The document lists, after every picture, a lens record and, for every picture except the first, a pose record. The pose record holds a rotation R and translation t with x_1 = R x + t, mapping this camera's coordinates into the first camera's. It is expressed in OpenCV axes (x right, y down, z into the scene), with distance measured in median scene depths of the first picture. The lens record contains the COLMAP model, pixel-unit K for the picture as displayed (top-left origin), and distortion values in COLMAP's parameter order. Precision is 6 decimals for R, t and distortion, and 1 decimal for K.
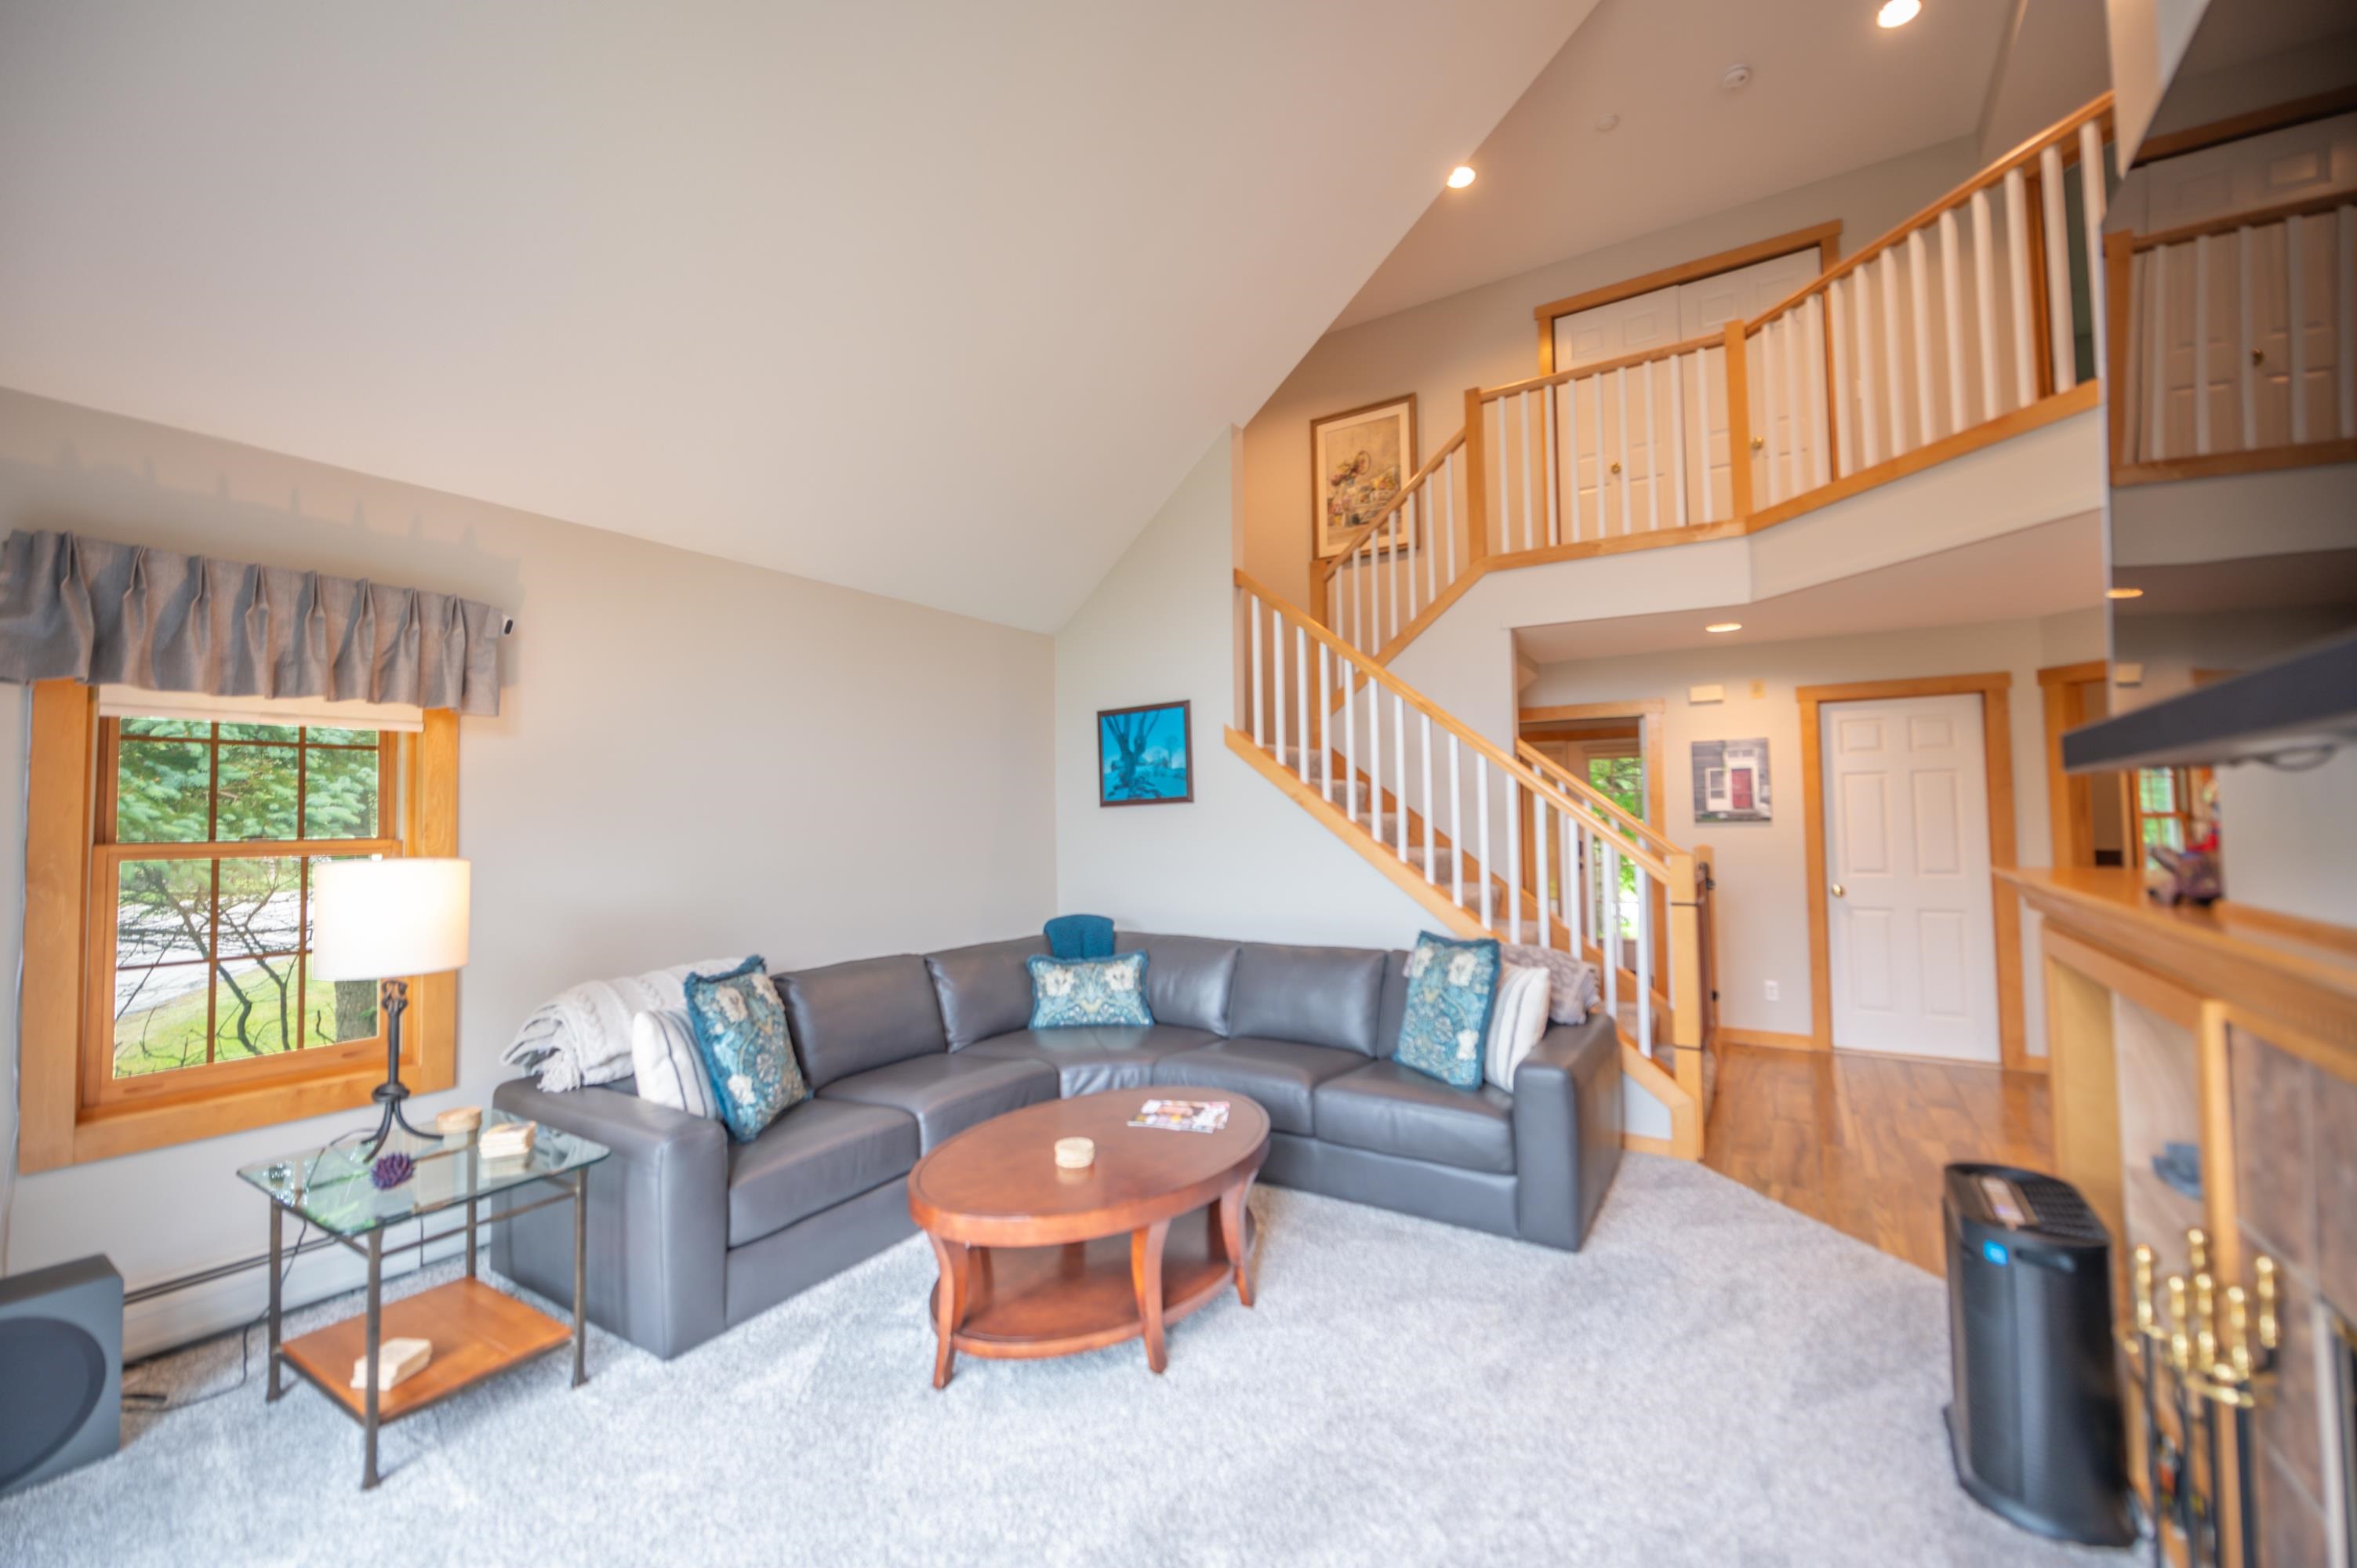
lens RADIAL K [[958.3, 0, 1184.4], [0, 958.3, 782.8], [0, 0, 1]] dist [-0.000048, -0.000126]
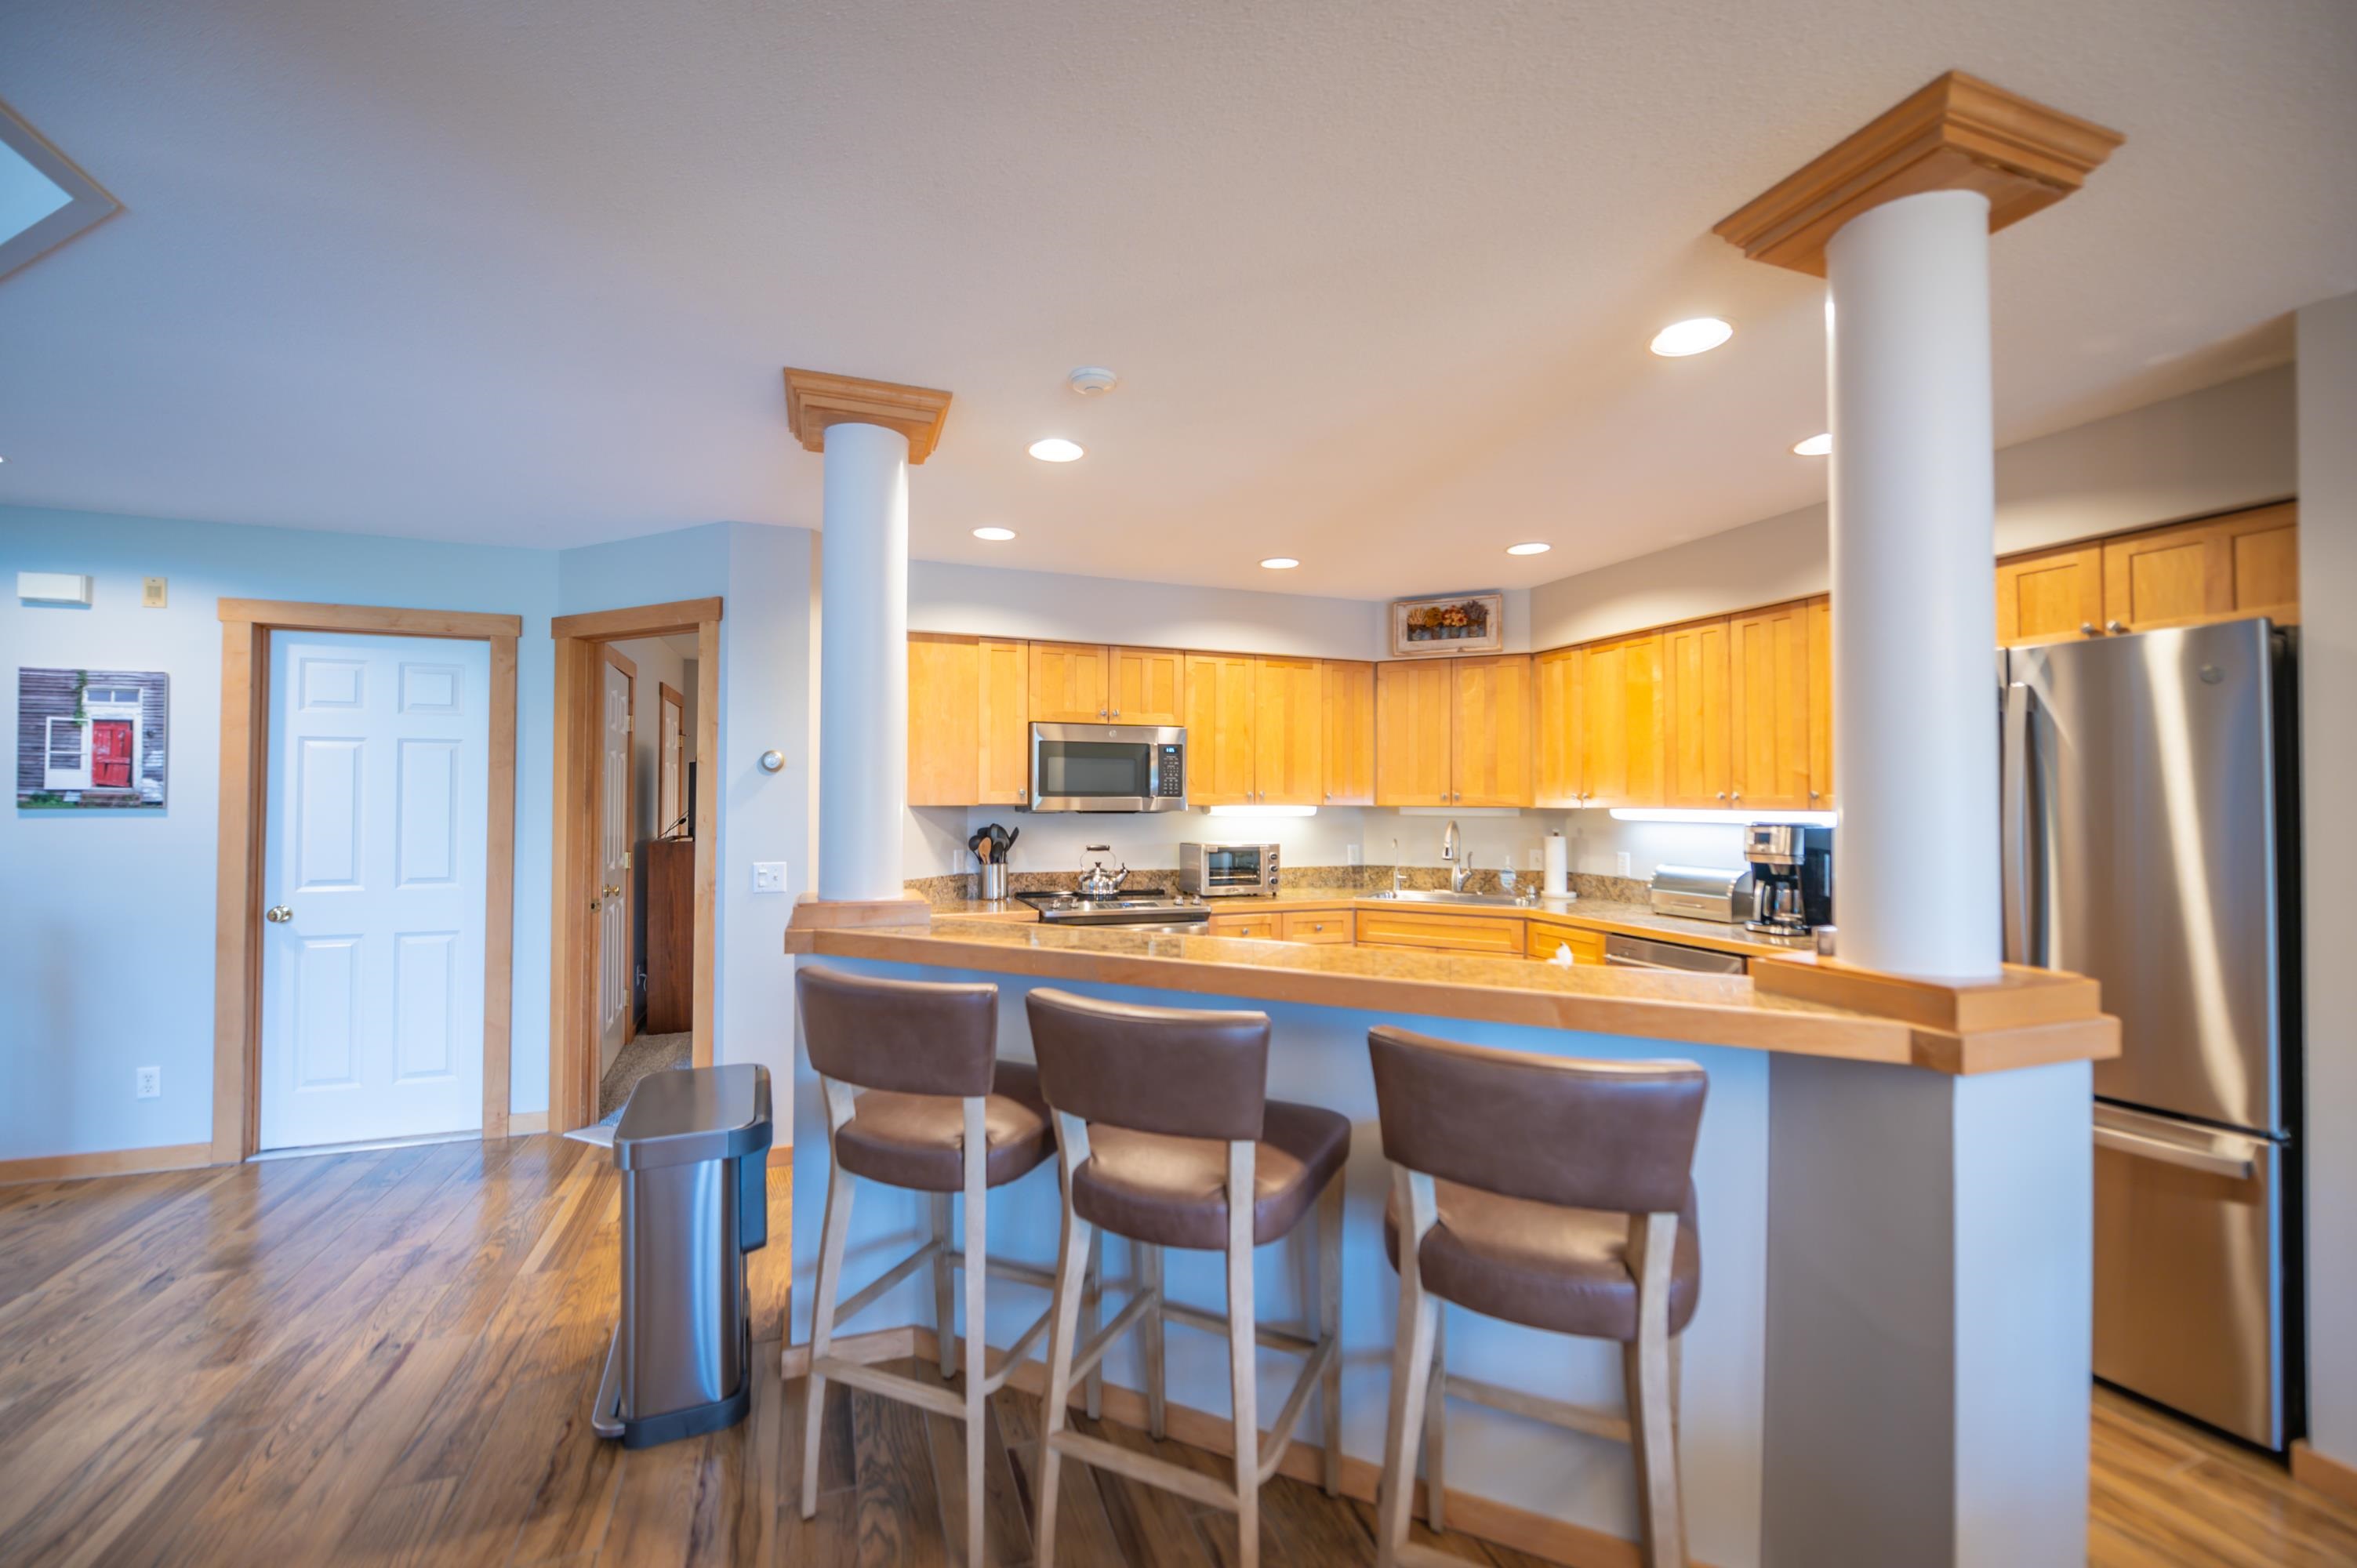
lens RADIAL K [[947.3, 0, 1174.0], [0, 947.3, 777.7], [0, 0, 1]] dist [-0.005581, -0.000259]
pose [[0.598523, 0.030036, 0.800542, 0.550414], [-0.047462, 0.998871, -0.001993, -0.010023], [-0.799698, -0.036803, 0.599273, 0.121091]]
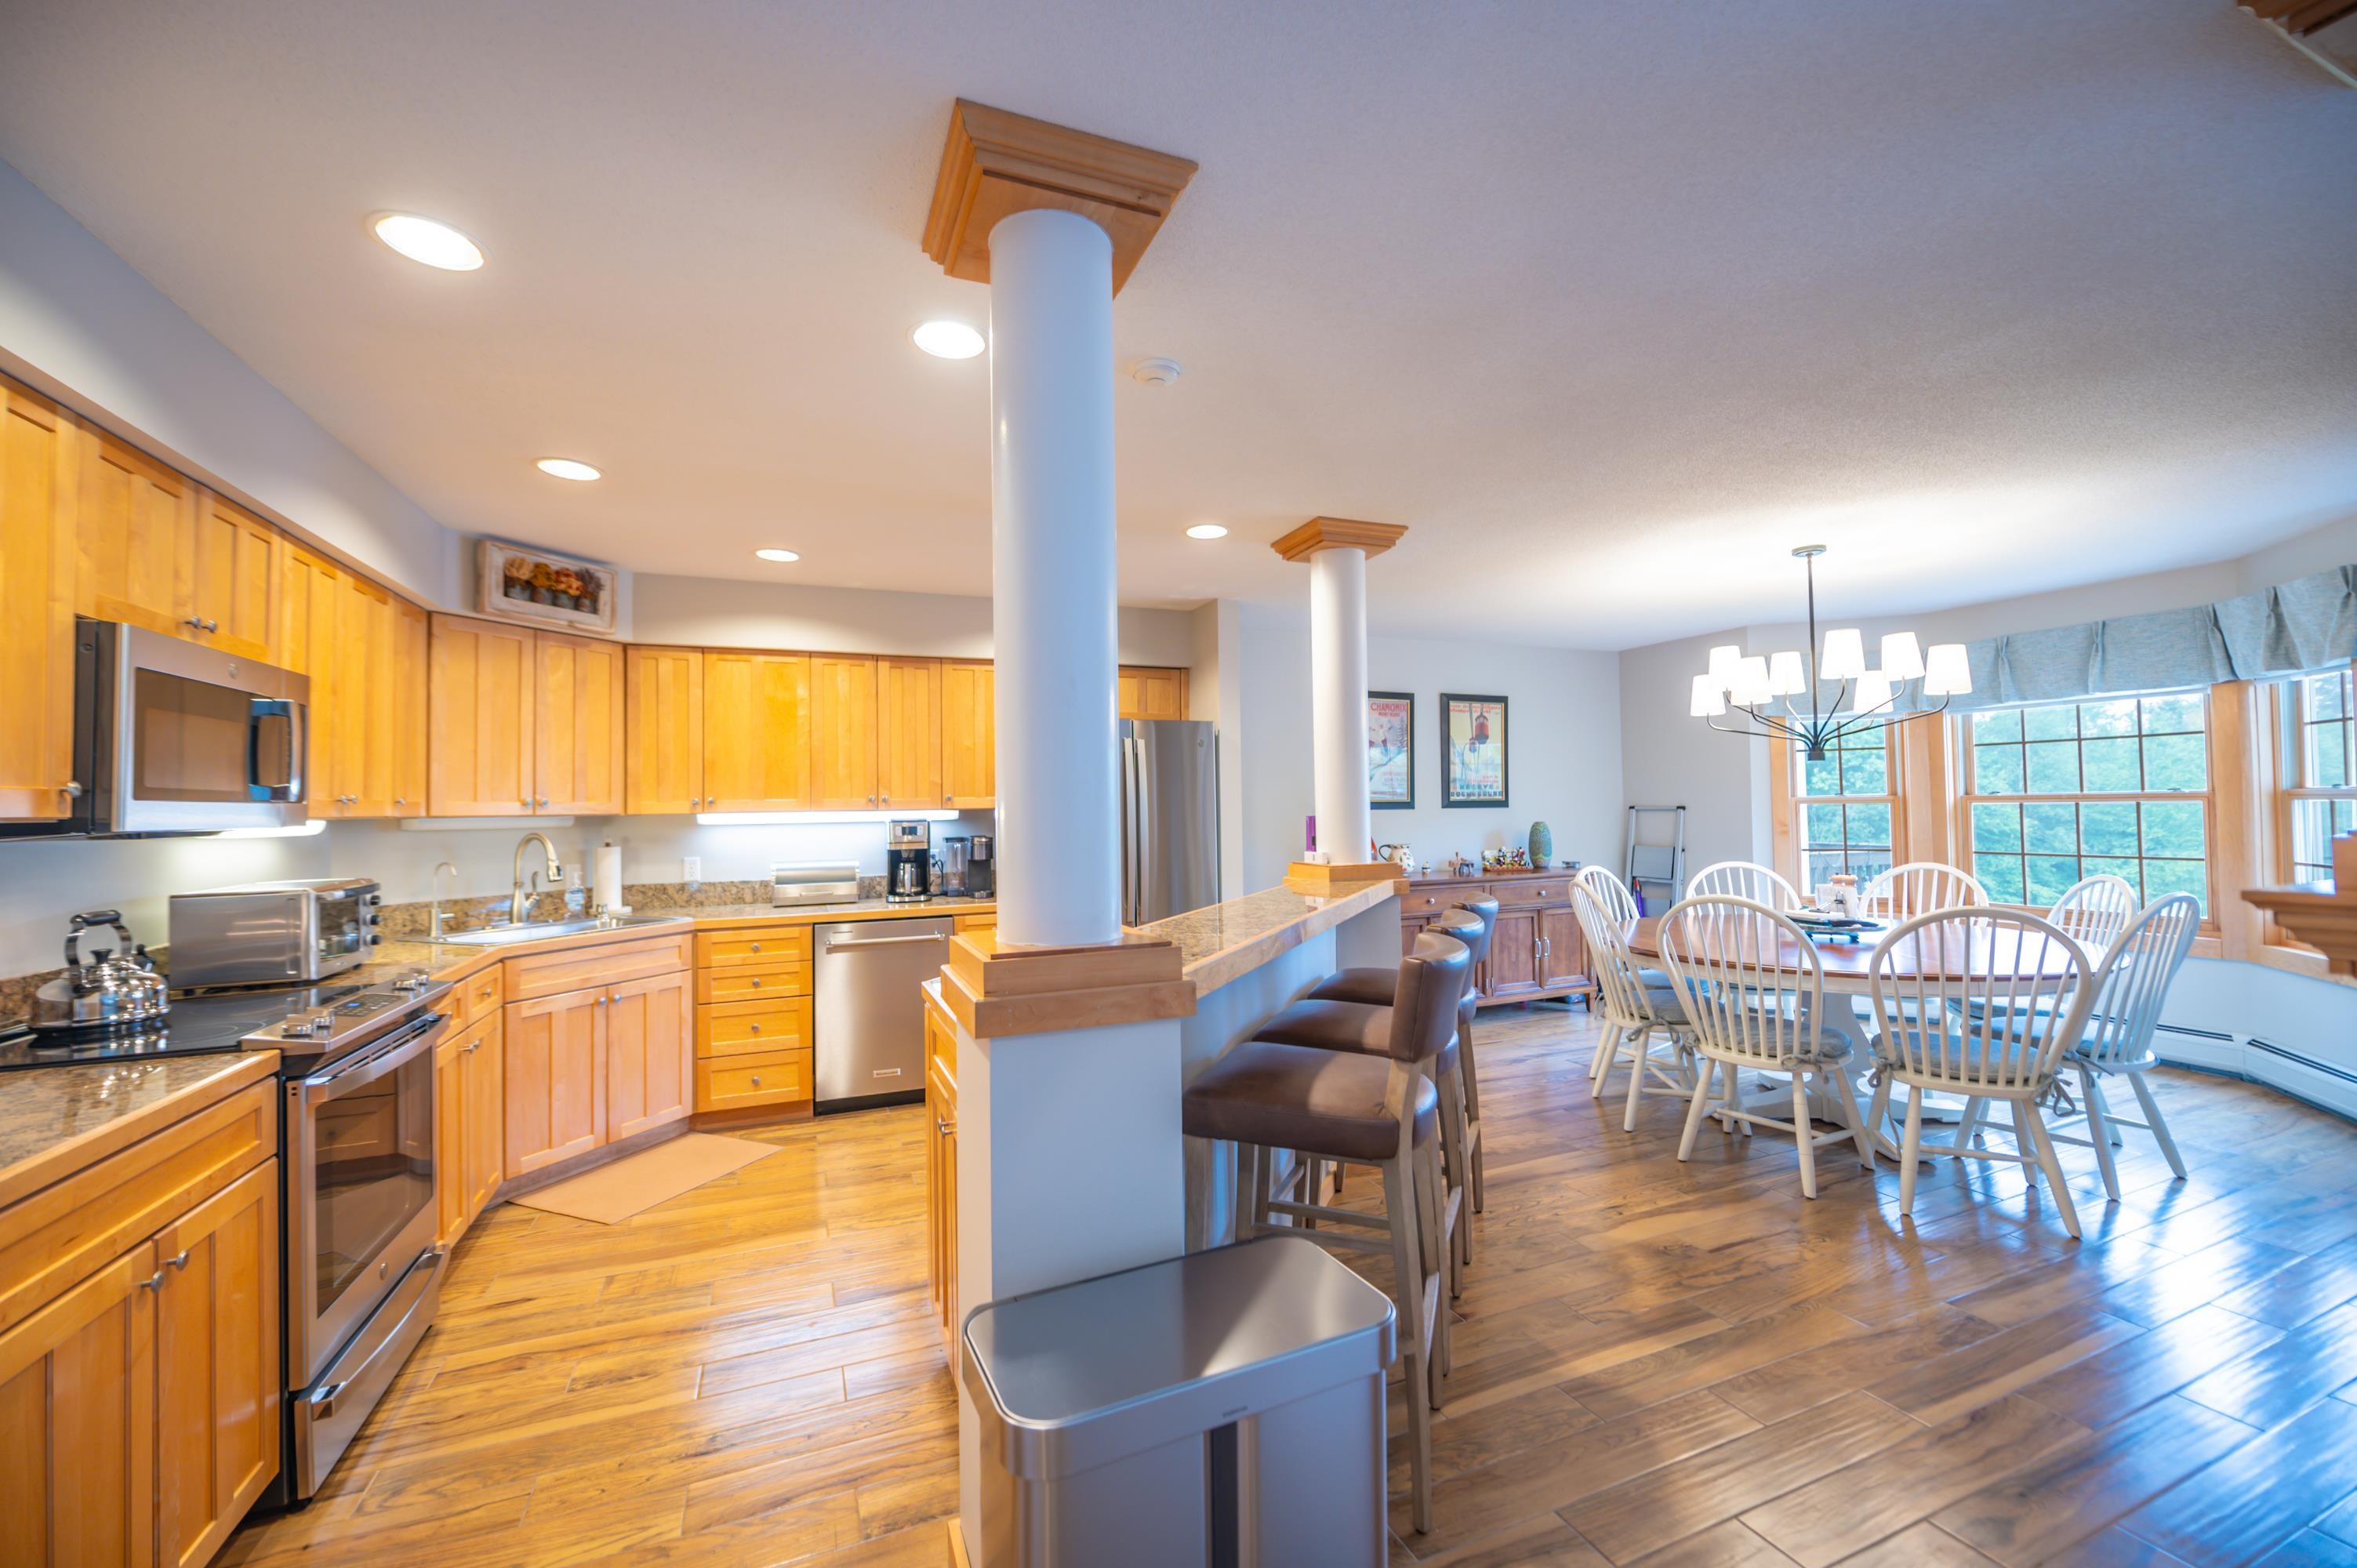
lens RADIAL K [[942.6, 0, 1171.1], [0, 942.6, 786.3], [0, 0, 1]] dist [-0.001393, -0.000188]
pose [[-0.821465, 0.035506, 0.569152, 0.628045], [-0.002236, 0.997852, -0.065476, 0.025689], [-0.570254, -0.055059, -0.819621, 0.747467]]
